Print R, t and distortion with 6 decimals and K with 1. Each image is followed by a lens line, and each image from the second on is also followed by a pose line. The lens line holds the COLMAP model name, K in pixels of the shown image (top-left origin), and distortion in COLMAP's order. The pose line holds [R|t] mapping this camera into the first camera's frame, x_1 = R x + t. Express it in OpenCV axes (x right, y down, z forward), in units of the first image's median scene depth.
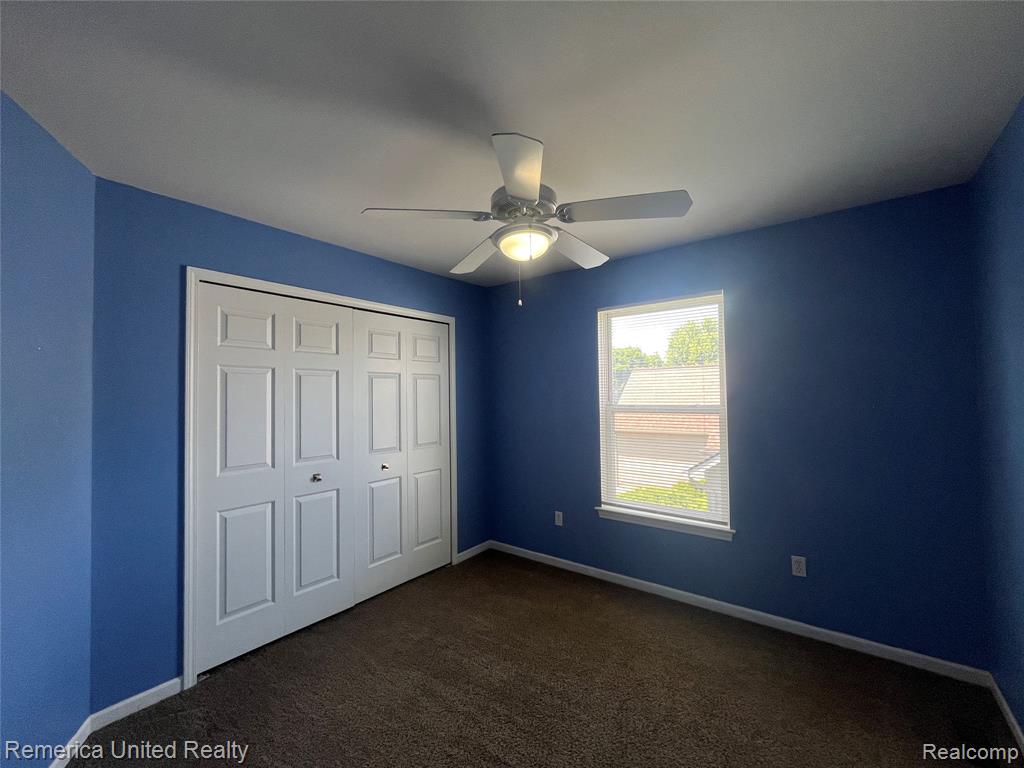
lens RADIAL K [[417.5, 0, 508.0], [0, 417.5, 385.1], [0, 0, 1]] dist [-0.003481, 0.000426]
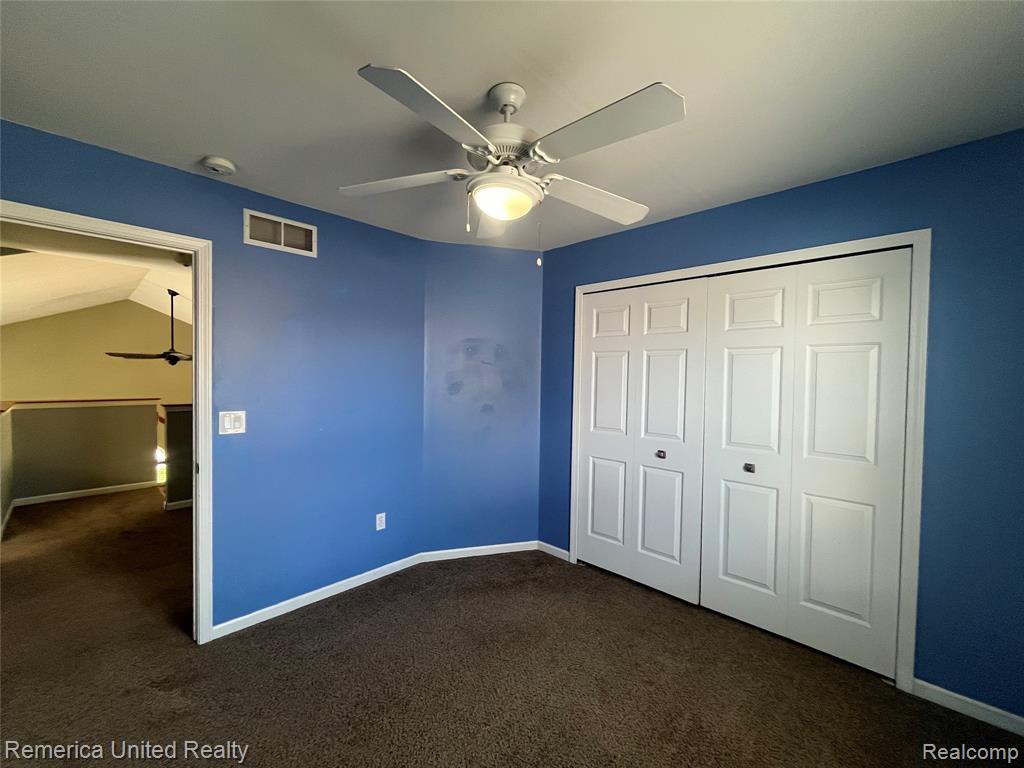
lens RADIAL K [[408.5, 0, 516.0], [0, 408.5, 386.3], [0, 0, 1]] dist [0.000019, 0.000169]
pose [[-0.086098, 0.036259, -0.995627, 0.475785], [0.009054, 0.999325, 0.035611, 0.010970], [0.996246, -0.005949, -0.086368, 0.599336]]
